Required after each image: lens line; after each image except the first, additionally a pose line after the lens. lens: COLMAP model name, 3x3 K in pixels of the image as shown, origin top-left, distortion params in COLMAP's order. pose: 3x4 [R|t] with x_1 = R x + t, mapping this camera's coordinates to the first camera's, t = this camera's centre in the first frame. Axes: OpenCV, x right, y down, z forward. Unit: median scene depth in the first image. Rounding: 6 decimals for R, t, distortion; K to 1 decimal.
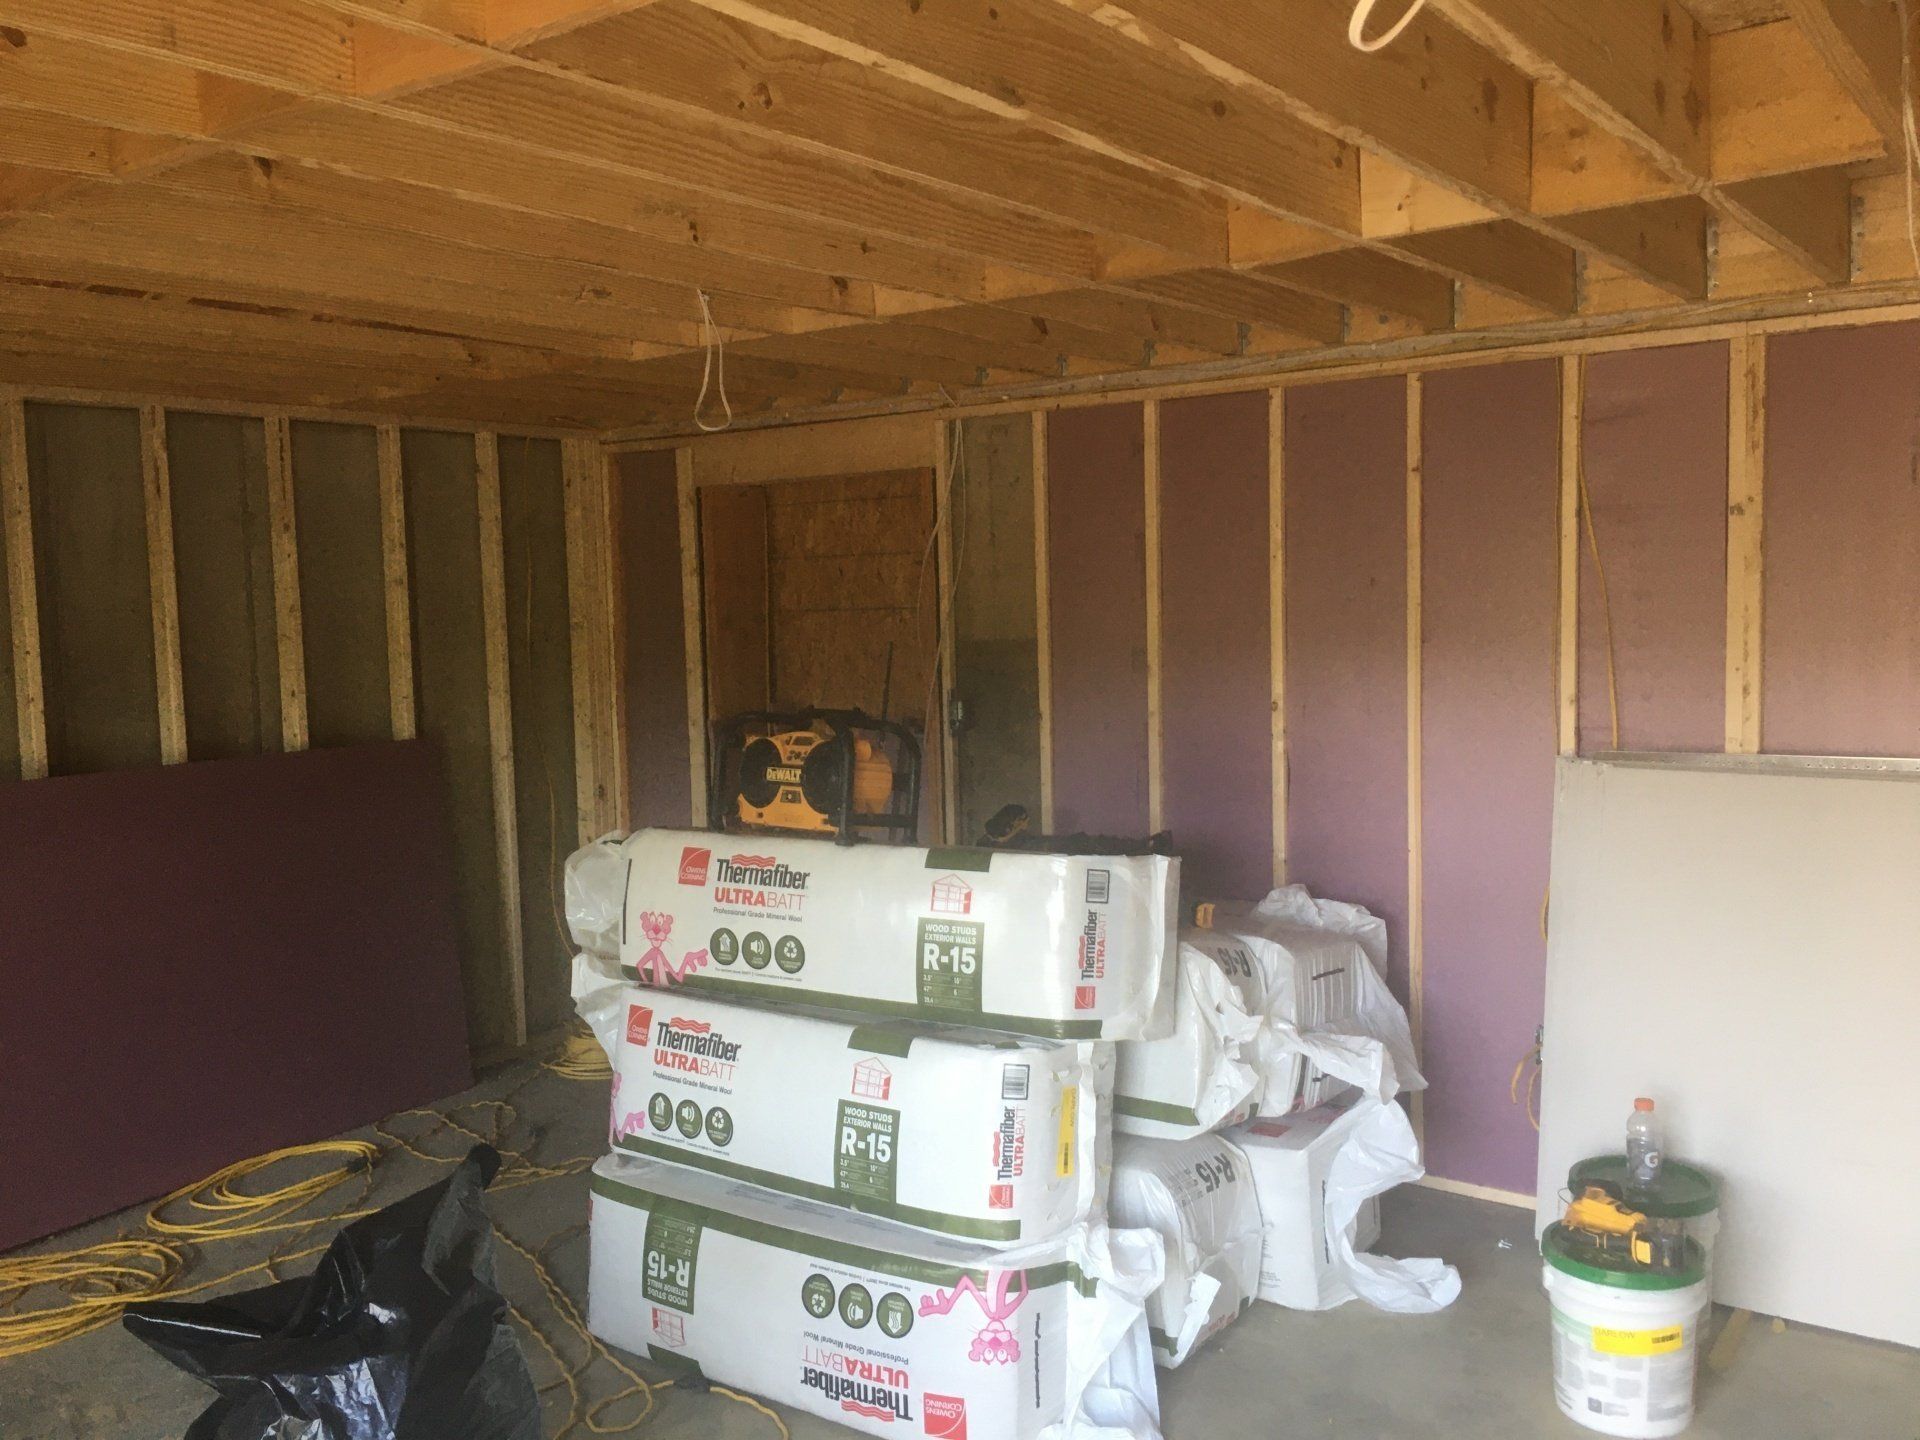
lens RADIAL K [[1694.8, 0, 964.7], [0, 1694.8, 790.9], [0, 0, 1]] dist [0.091345, -0.153398]
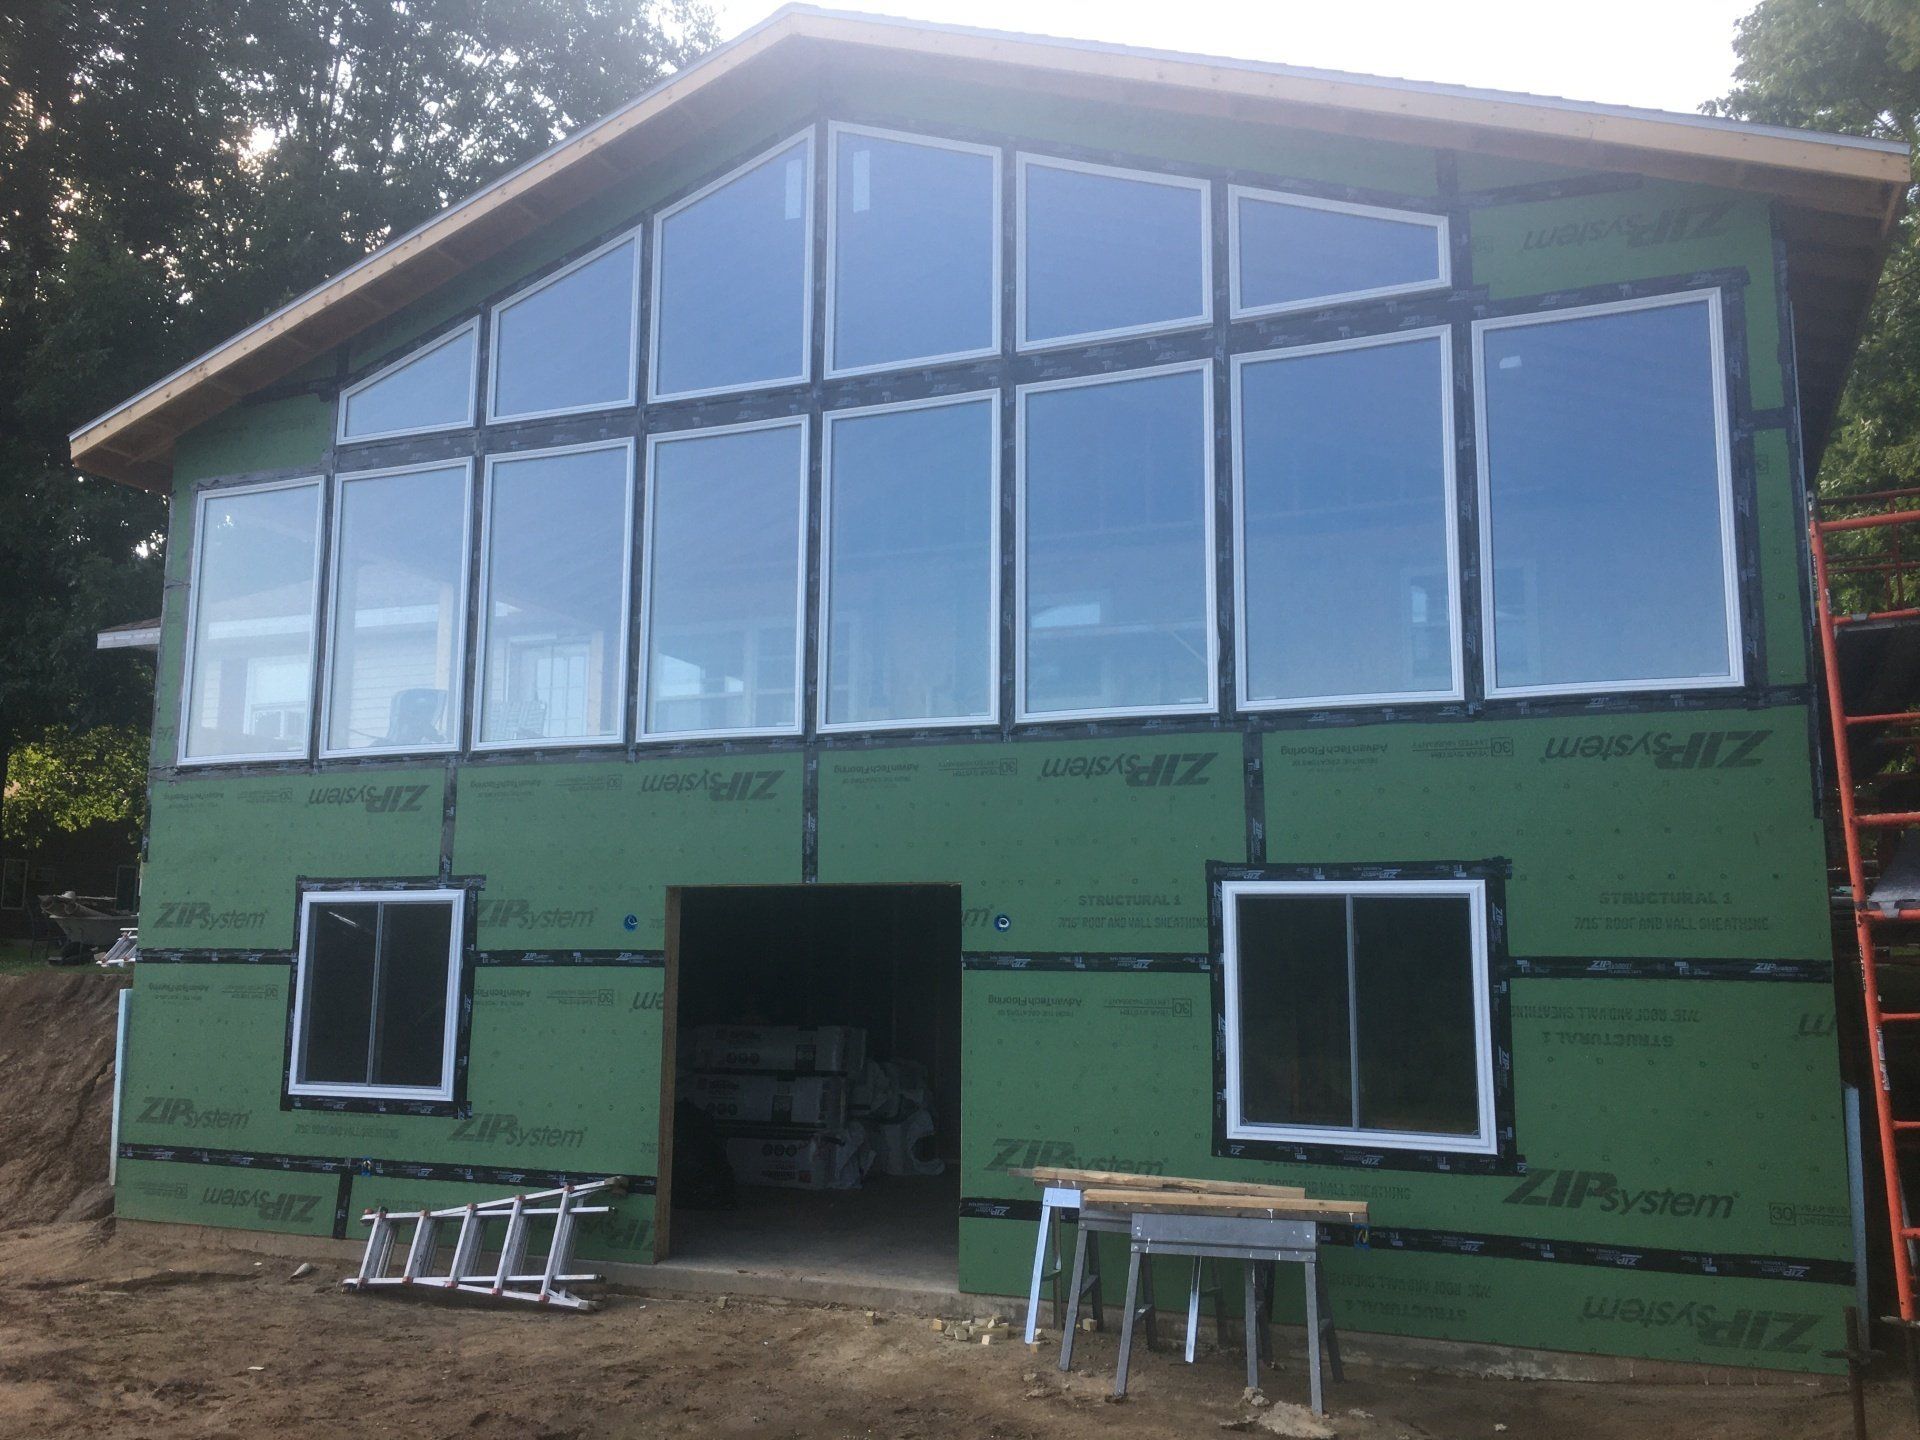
lens RADIAL K [[1621.1, 0, 997.3], [0, 1621.1, 727.0], [0, 0, 1]] dist [0.070737, -0.112094]
pose [[0.970209, 0.063591, 0.233776, -0.461285], [-0.005346, 0.970321, -0.241760, 0.250258], [-0.242212, 0.233308, 0.941754, -2.491866]]
